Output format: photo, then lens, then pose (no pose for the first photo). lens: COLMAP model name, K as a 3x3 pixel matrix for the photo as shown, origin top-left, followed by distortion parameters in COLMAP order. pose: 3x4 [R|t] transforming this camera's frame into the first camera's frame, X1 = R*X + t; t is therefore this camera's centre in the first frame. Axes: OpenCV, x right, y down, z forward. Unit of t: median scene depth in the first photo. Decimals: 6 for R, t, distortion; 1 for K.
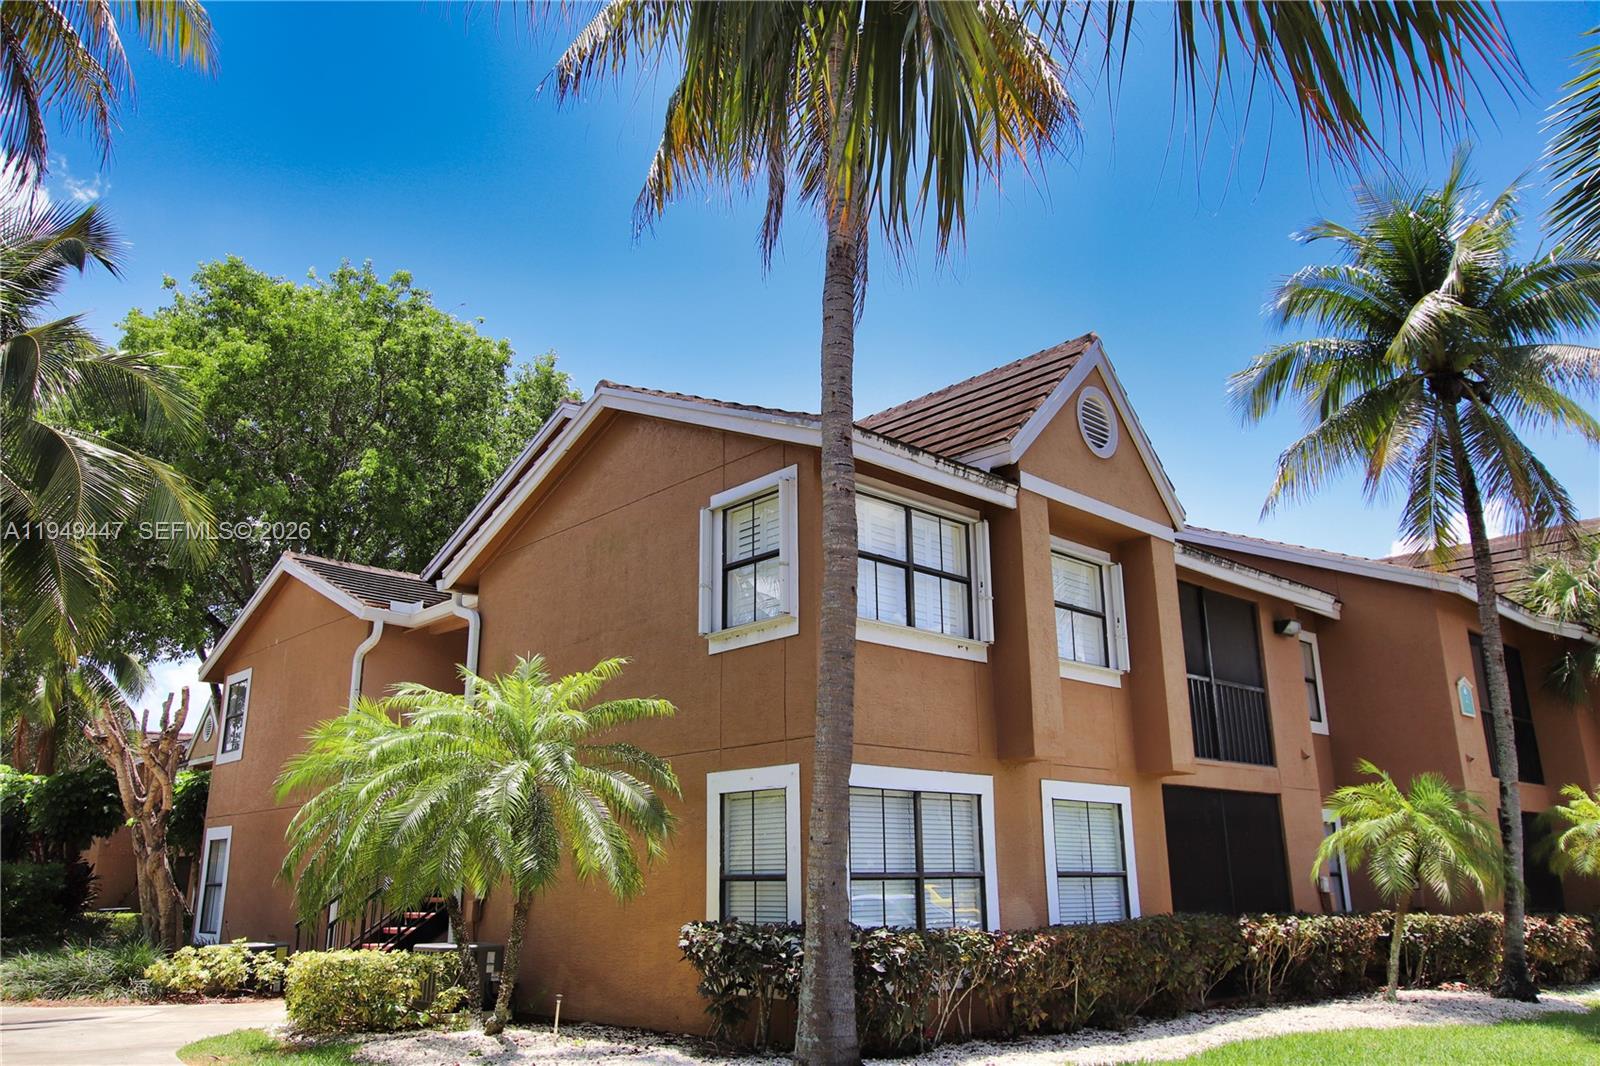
lens RADIAL K [[1191.0, 0, 800.7], [0, 1191.0, 533.5], [0, 0, 1]] dist [-0.008718, 0.026814]
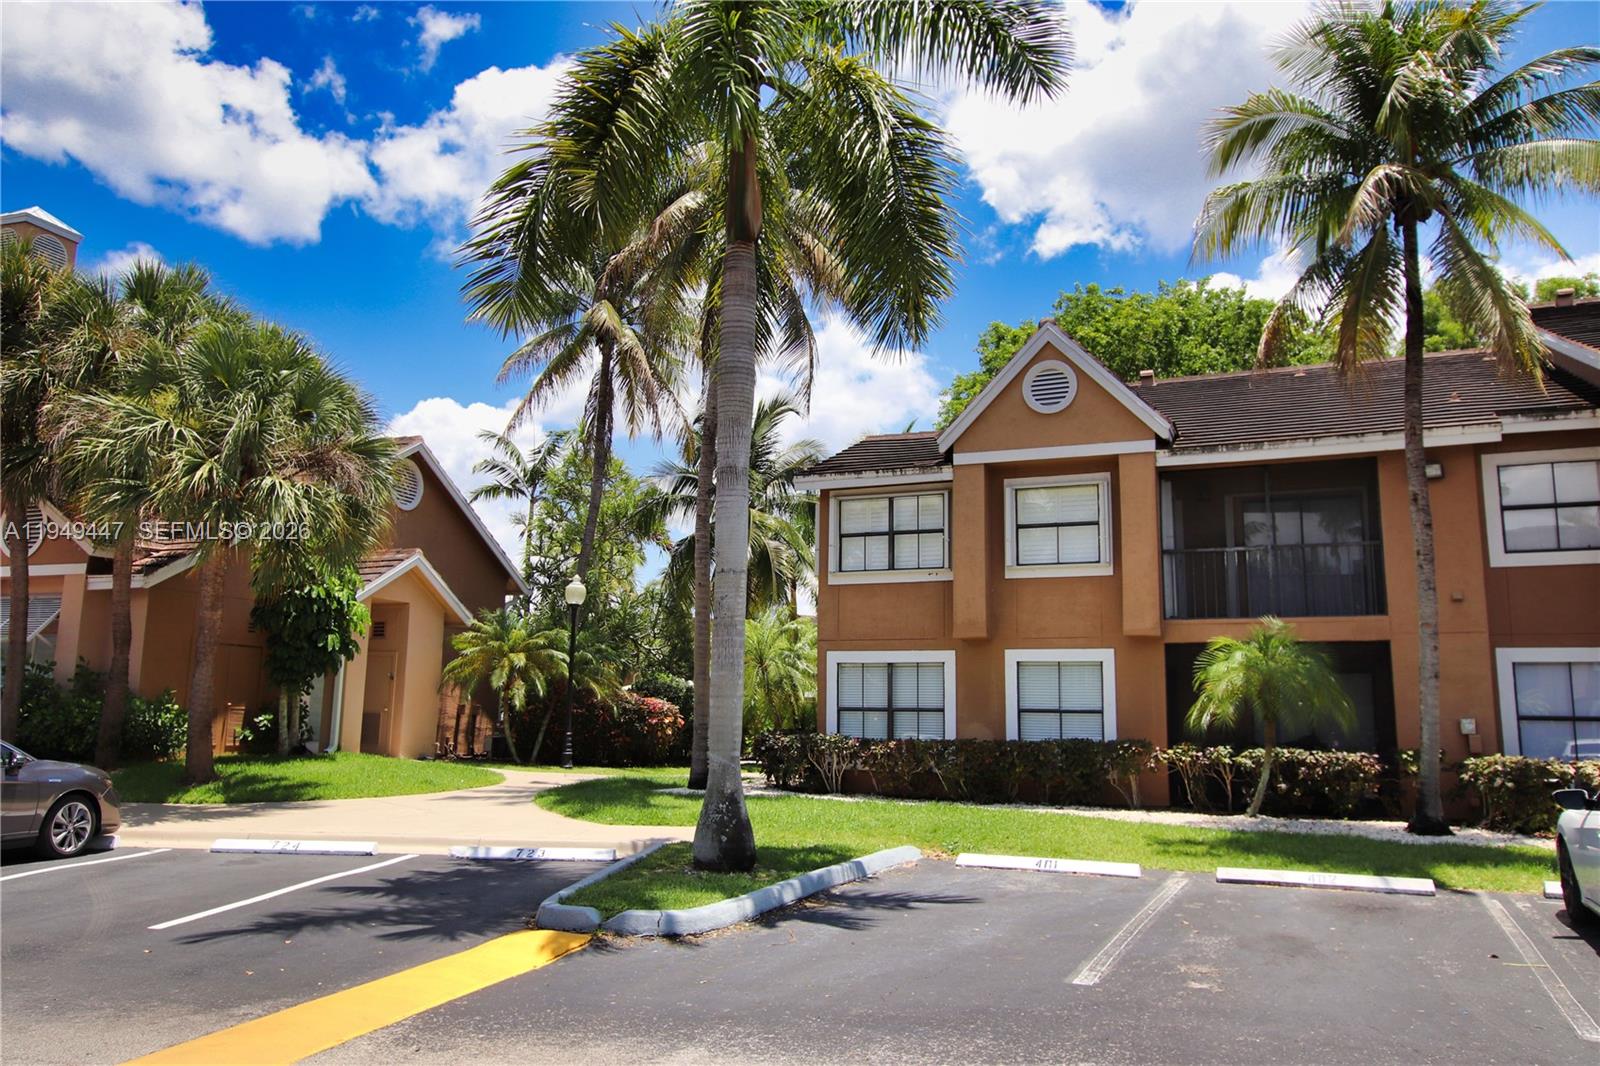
lens RADIAL K [[1191.0, 0, 799.7], [0, 1191.0, 530.0], [0, 0, 1]] dist [-0.008718, 0.026814]
pose [[0.380764, -0.128237, -0.915737, 1.524375], [0.241619, 0.969728, -0.035333, 0.049219], [0.892547, -0.207806, 0.400222, 0.191339]]
